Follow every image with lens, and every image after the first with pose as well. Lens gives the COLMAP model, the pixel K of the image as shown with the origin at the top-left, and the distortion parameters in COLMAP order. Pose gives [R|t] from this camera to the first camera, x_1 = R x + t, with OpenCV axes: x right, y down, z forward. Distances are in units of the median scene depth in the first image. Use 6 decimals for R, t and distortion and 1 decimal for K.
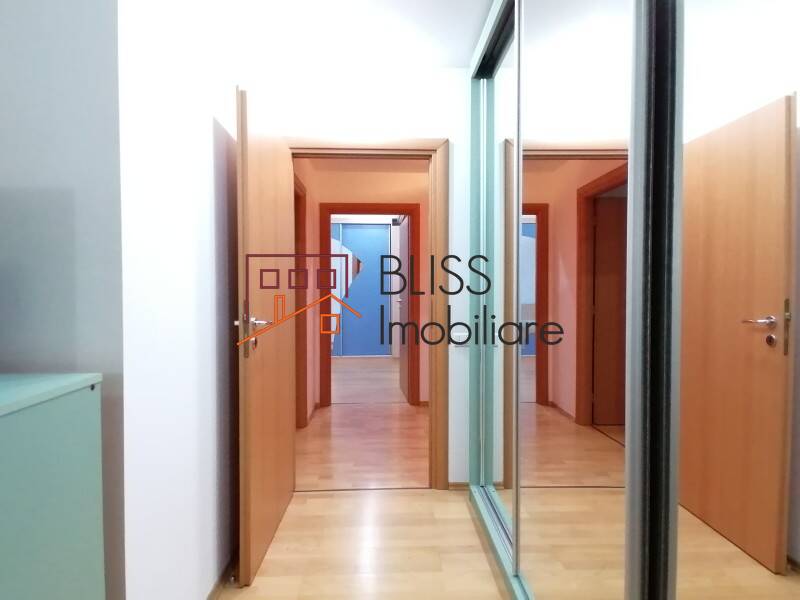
lens RADIAL K [[485.8, 0, 402.1], [0, 485.8, 299.2], [0, 0, 1]] dist [0.021303, -0.000271]
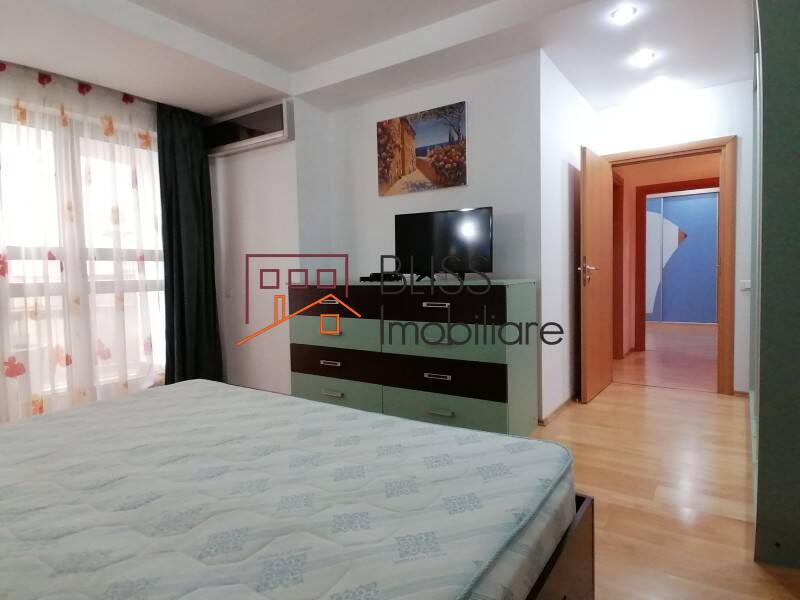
lens RADIAL K [[485.8, 0, 402.6], [0, 485.8, 299.7], [0, 0, 1]] dist [0.021303, -0.000271]
pose [[0.808738, 0.014294, -0.587995, 0.149215], [0.010702, 0.999182, 0.039009, 0.060262], [0.588072, -0.037841, 0.807923, -0.635138]]
